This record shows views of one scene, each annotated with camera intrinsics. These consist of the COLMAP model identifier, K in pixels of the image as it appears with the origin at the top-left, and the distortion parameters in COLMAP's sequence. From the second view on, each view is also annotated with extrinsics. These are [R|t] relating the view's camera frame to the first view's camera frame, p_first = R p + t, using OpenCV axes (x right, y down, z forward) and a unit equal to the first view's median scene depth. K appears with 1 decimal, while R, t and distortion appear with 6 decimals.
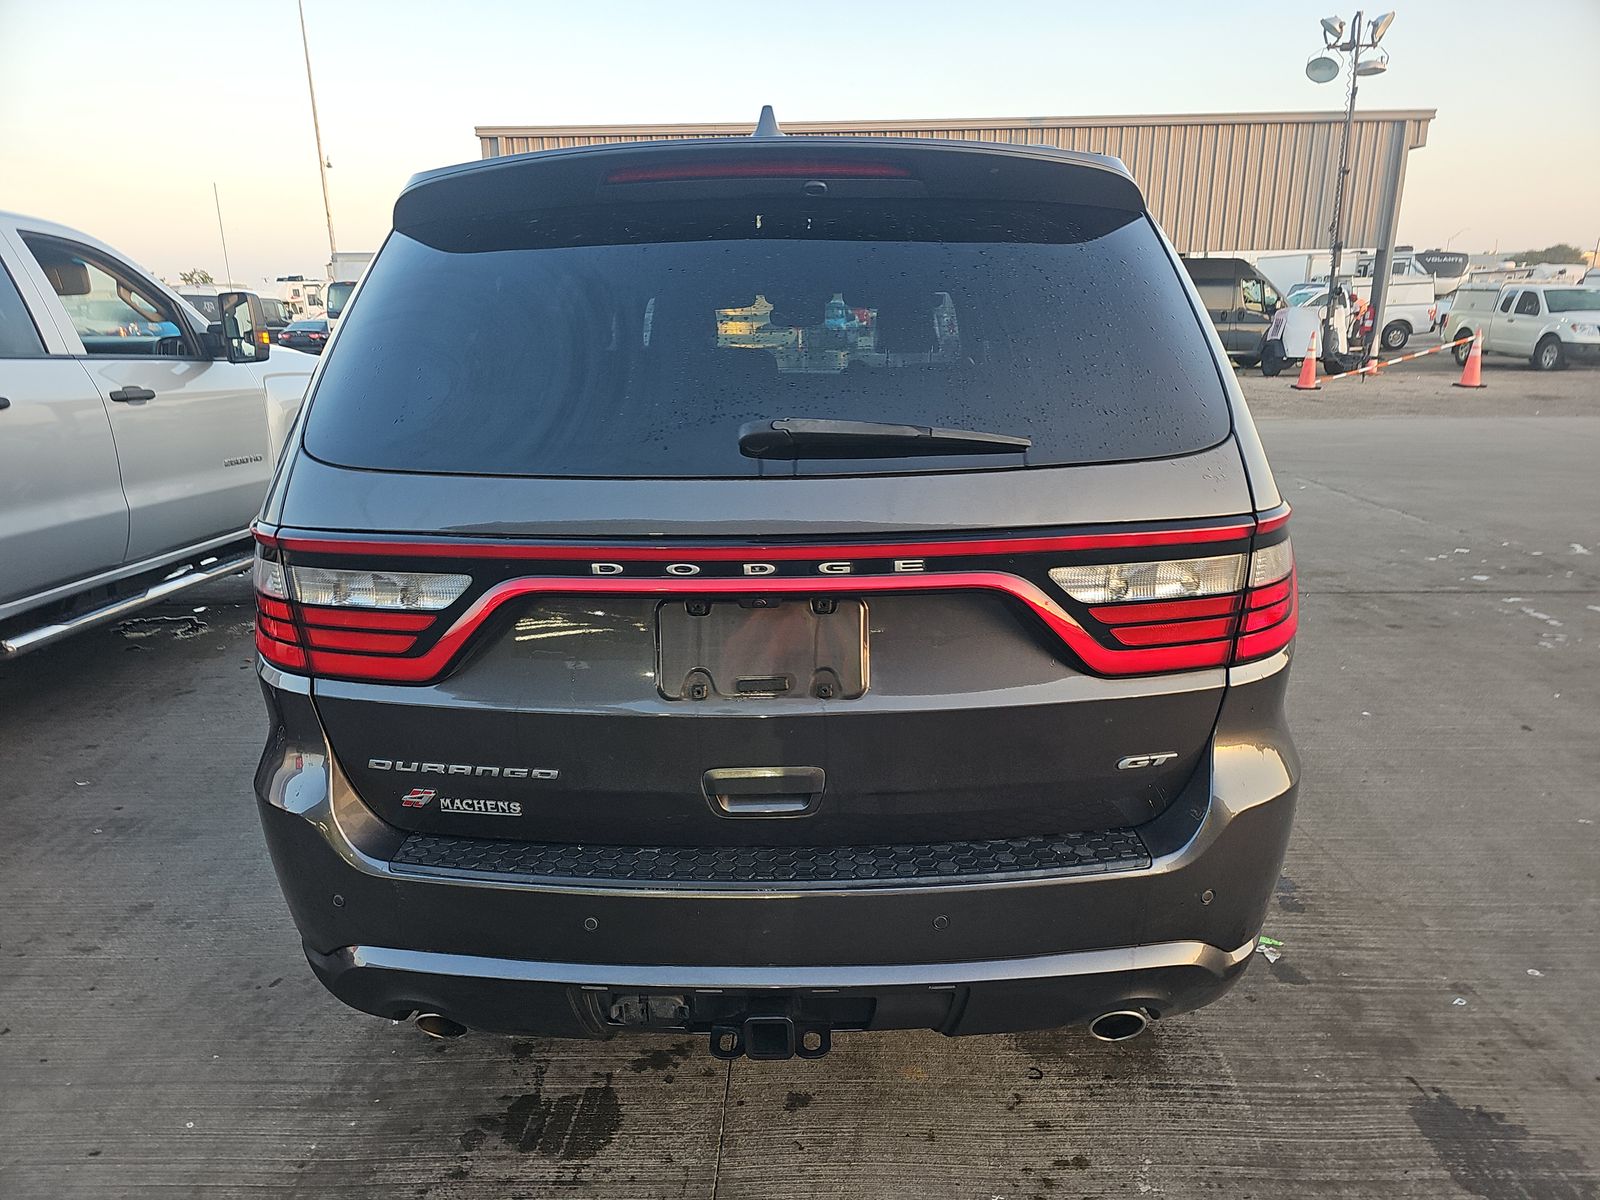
lens RADIAL K [[1059.5, 0, 803.6], [0, 1059.5, 595.3], [0, 0, 1]] dist [0.023147, -0.004041]
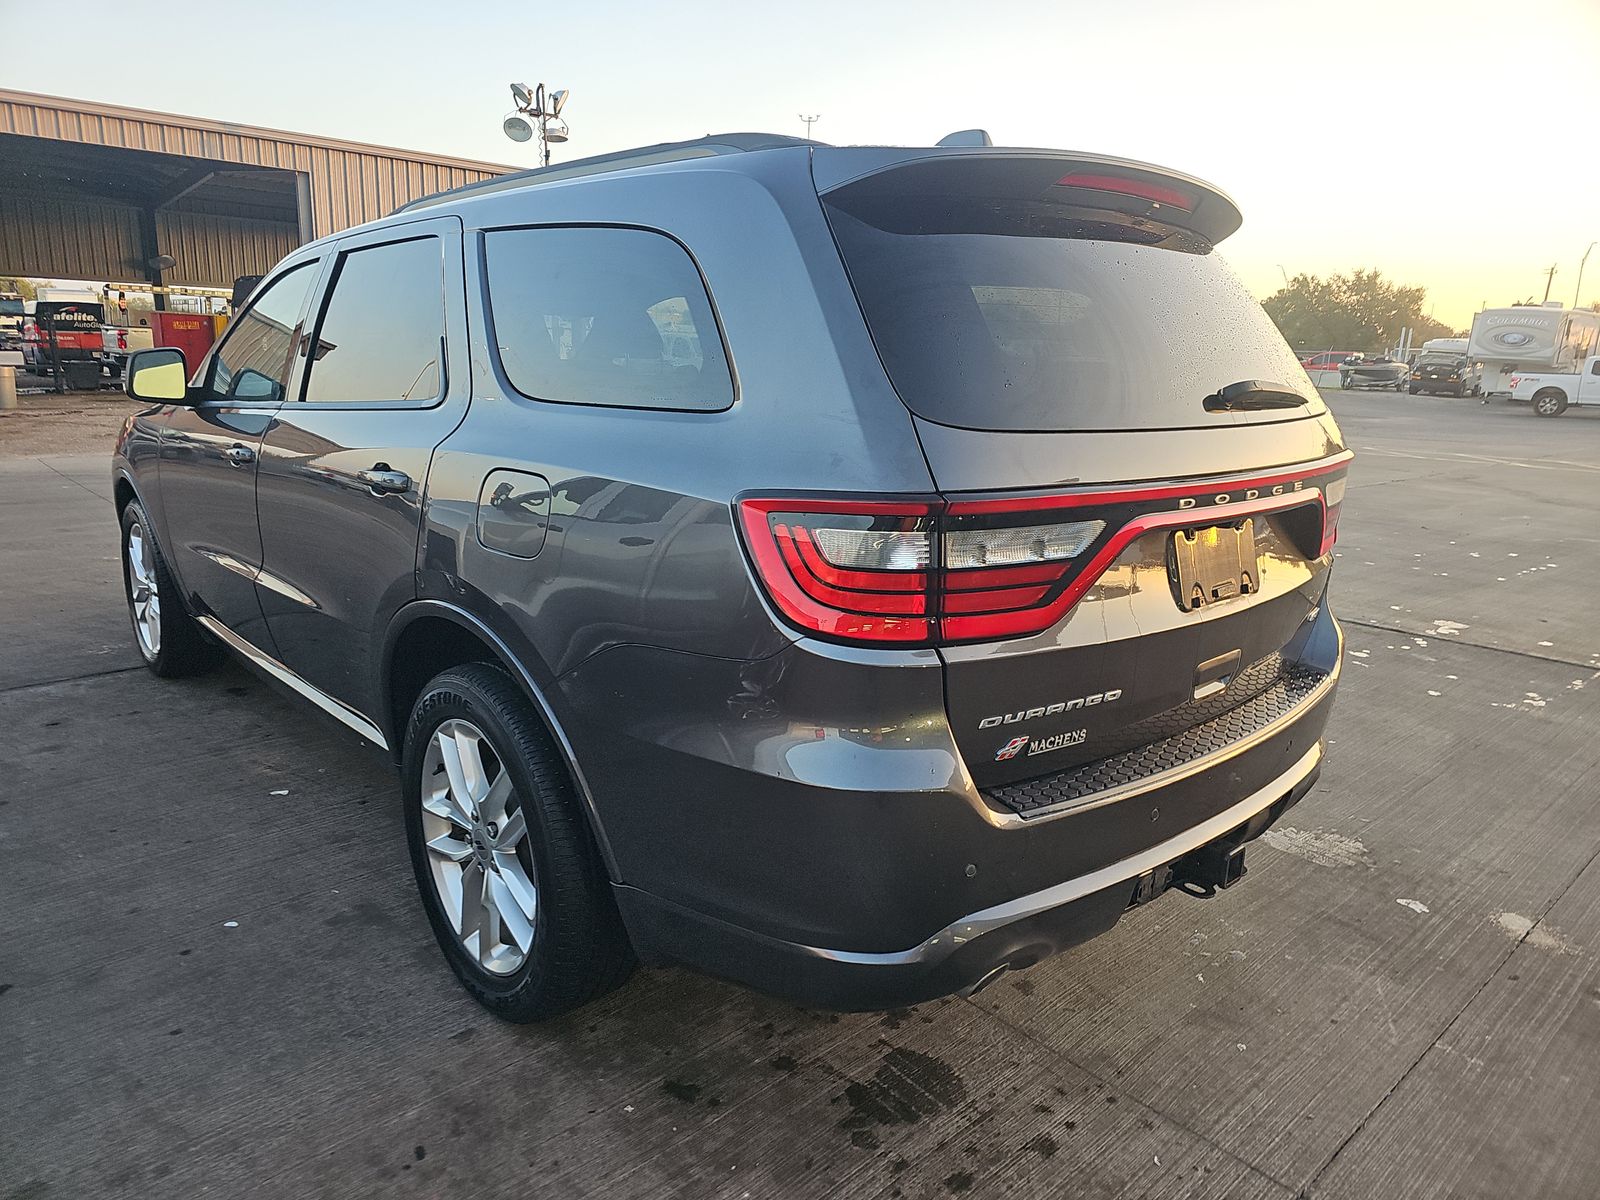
lens RADIAL K [[1059.5, 0, 803.6], [0, 1059.5, 595.3], [0, 0, 1]] dist [0.023147, -0.004041]
pose [[0.732501, -0.122119, 0.669724, -1.027664], [0.143091, 0.989421, 0.023910, -0.009751], [-0.665558, 0.078317, 0.742225, 0.308362]]
